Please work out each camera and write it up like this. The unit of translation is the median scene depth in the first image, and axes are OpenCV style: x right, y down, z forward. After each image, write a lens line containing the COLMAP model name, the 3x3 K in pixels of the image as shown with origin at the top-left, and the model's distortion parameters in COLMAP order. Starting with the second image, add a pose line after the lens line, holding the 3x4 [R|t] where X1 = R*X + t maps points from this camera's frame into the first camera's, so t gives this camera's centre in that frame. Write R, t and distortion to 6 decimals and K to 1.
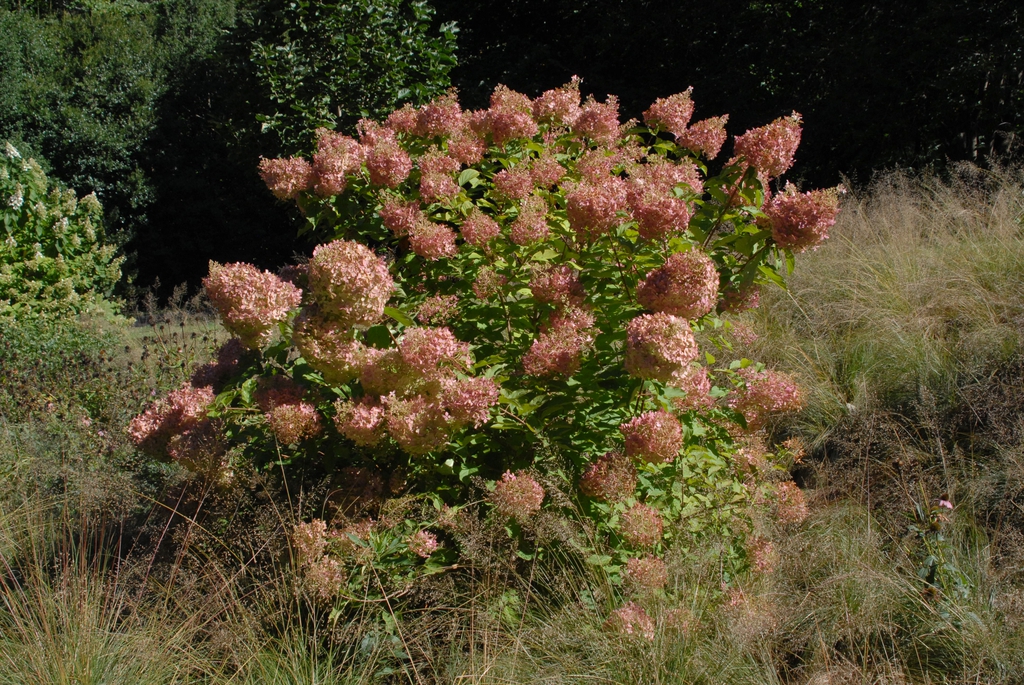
lens RADIAL K [[1241.4, 0, 511.9], [0, 1241.4, 341.7], [0, 0, 1]] dist [-0.001150, 0.000000]
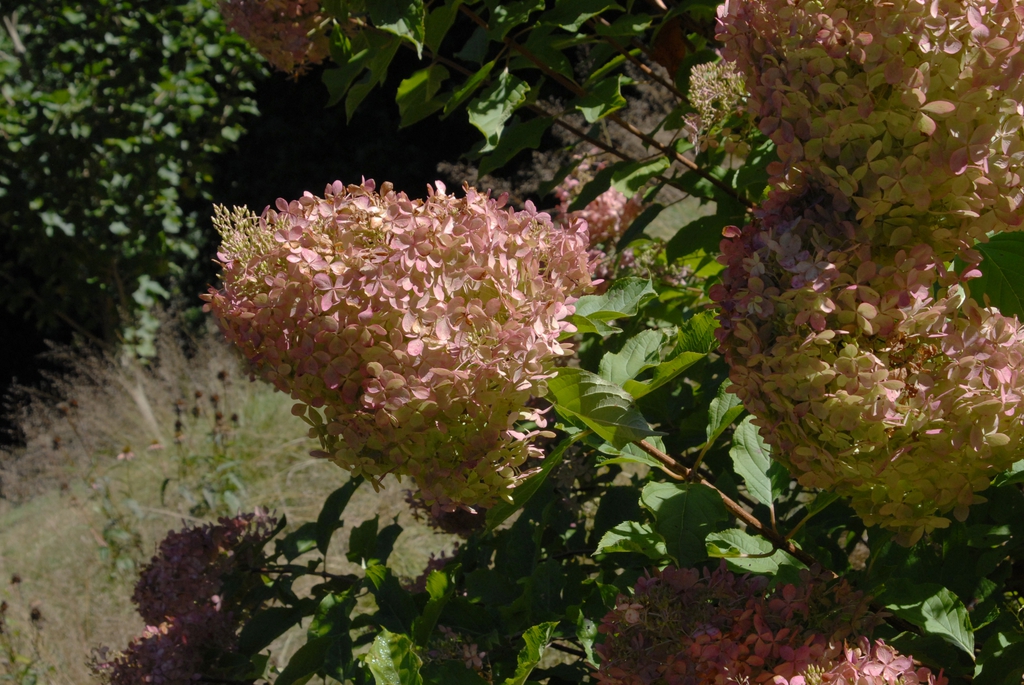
lens RADIAL K [[2212.9, 0, 512.1], [0, 2212.9, 342.6], [0, 0, 1]] dist [0.013308, 0.000000]
pose [[0.944342, -0.312356, 0.103210, -0.242349], [0.316464, 0.948255, -0.025751, -0.012100], [-0.089826, 0.056980, 0.994326, 0.575097]]
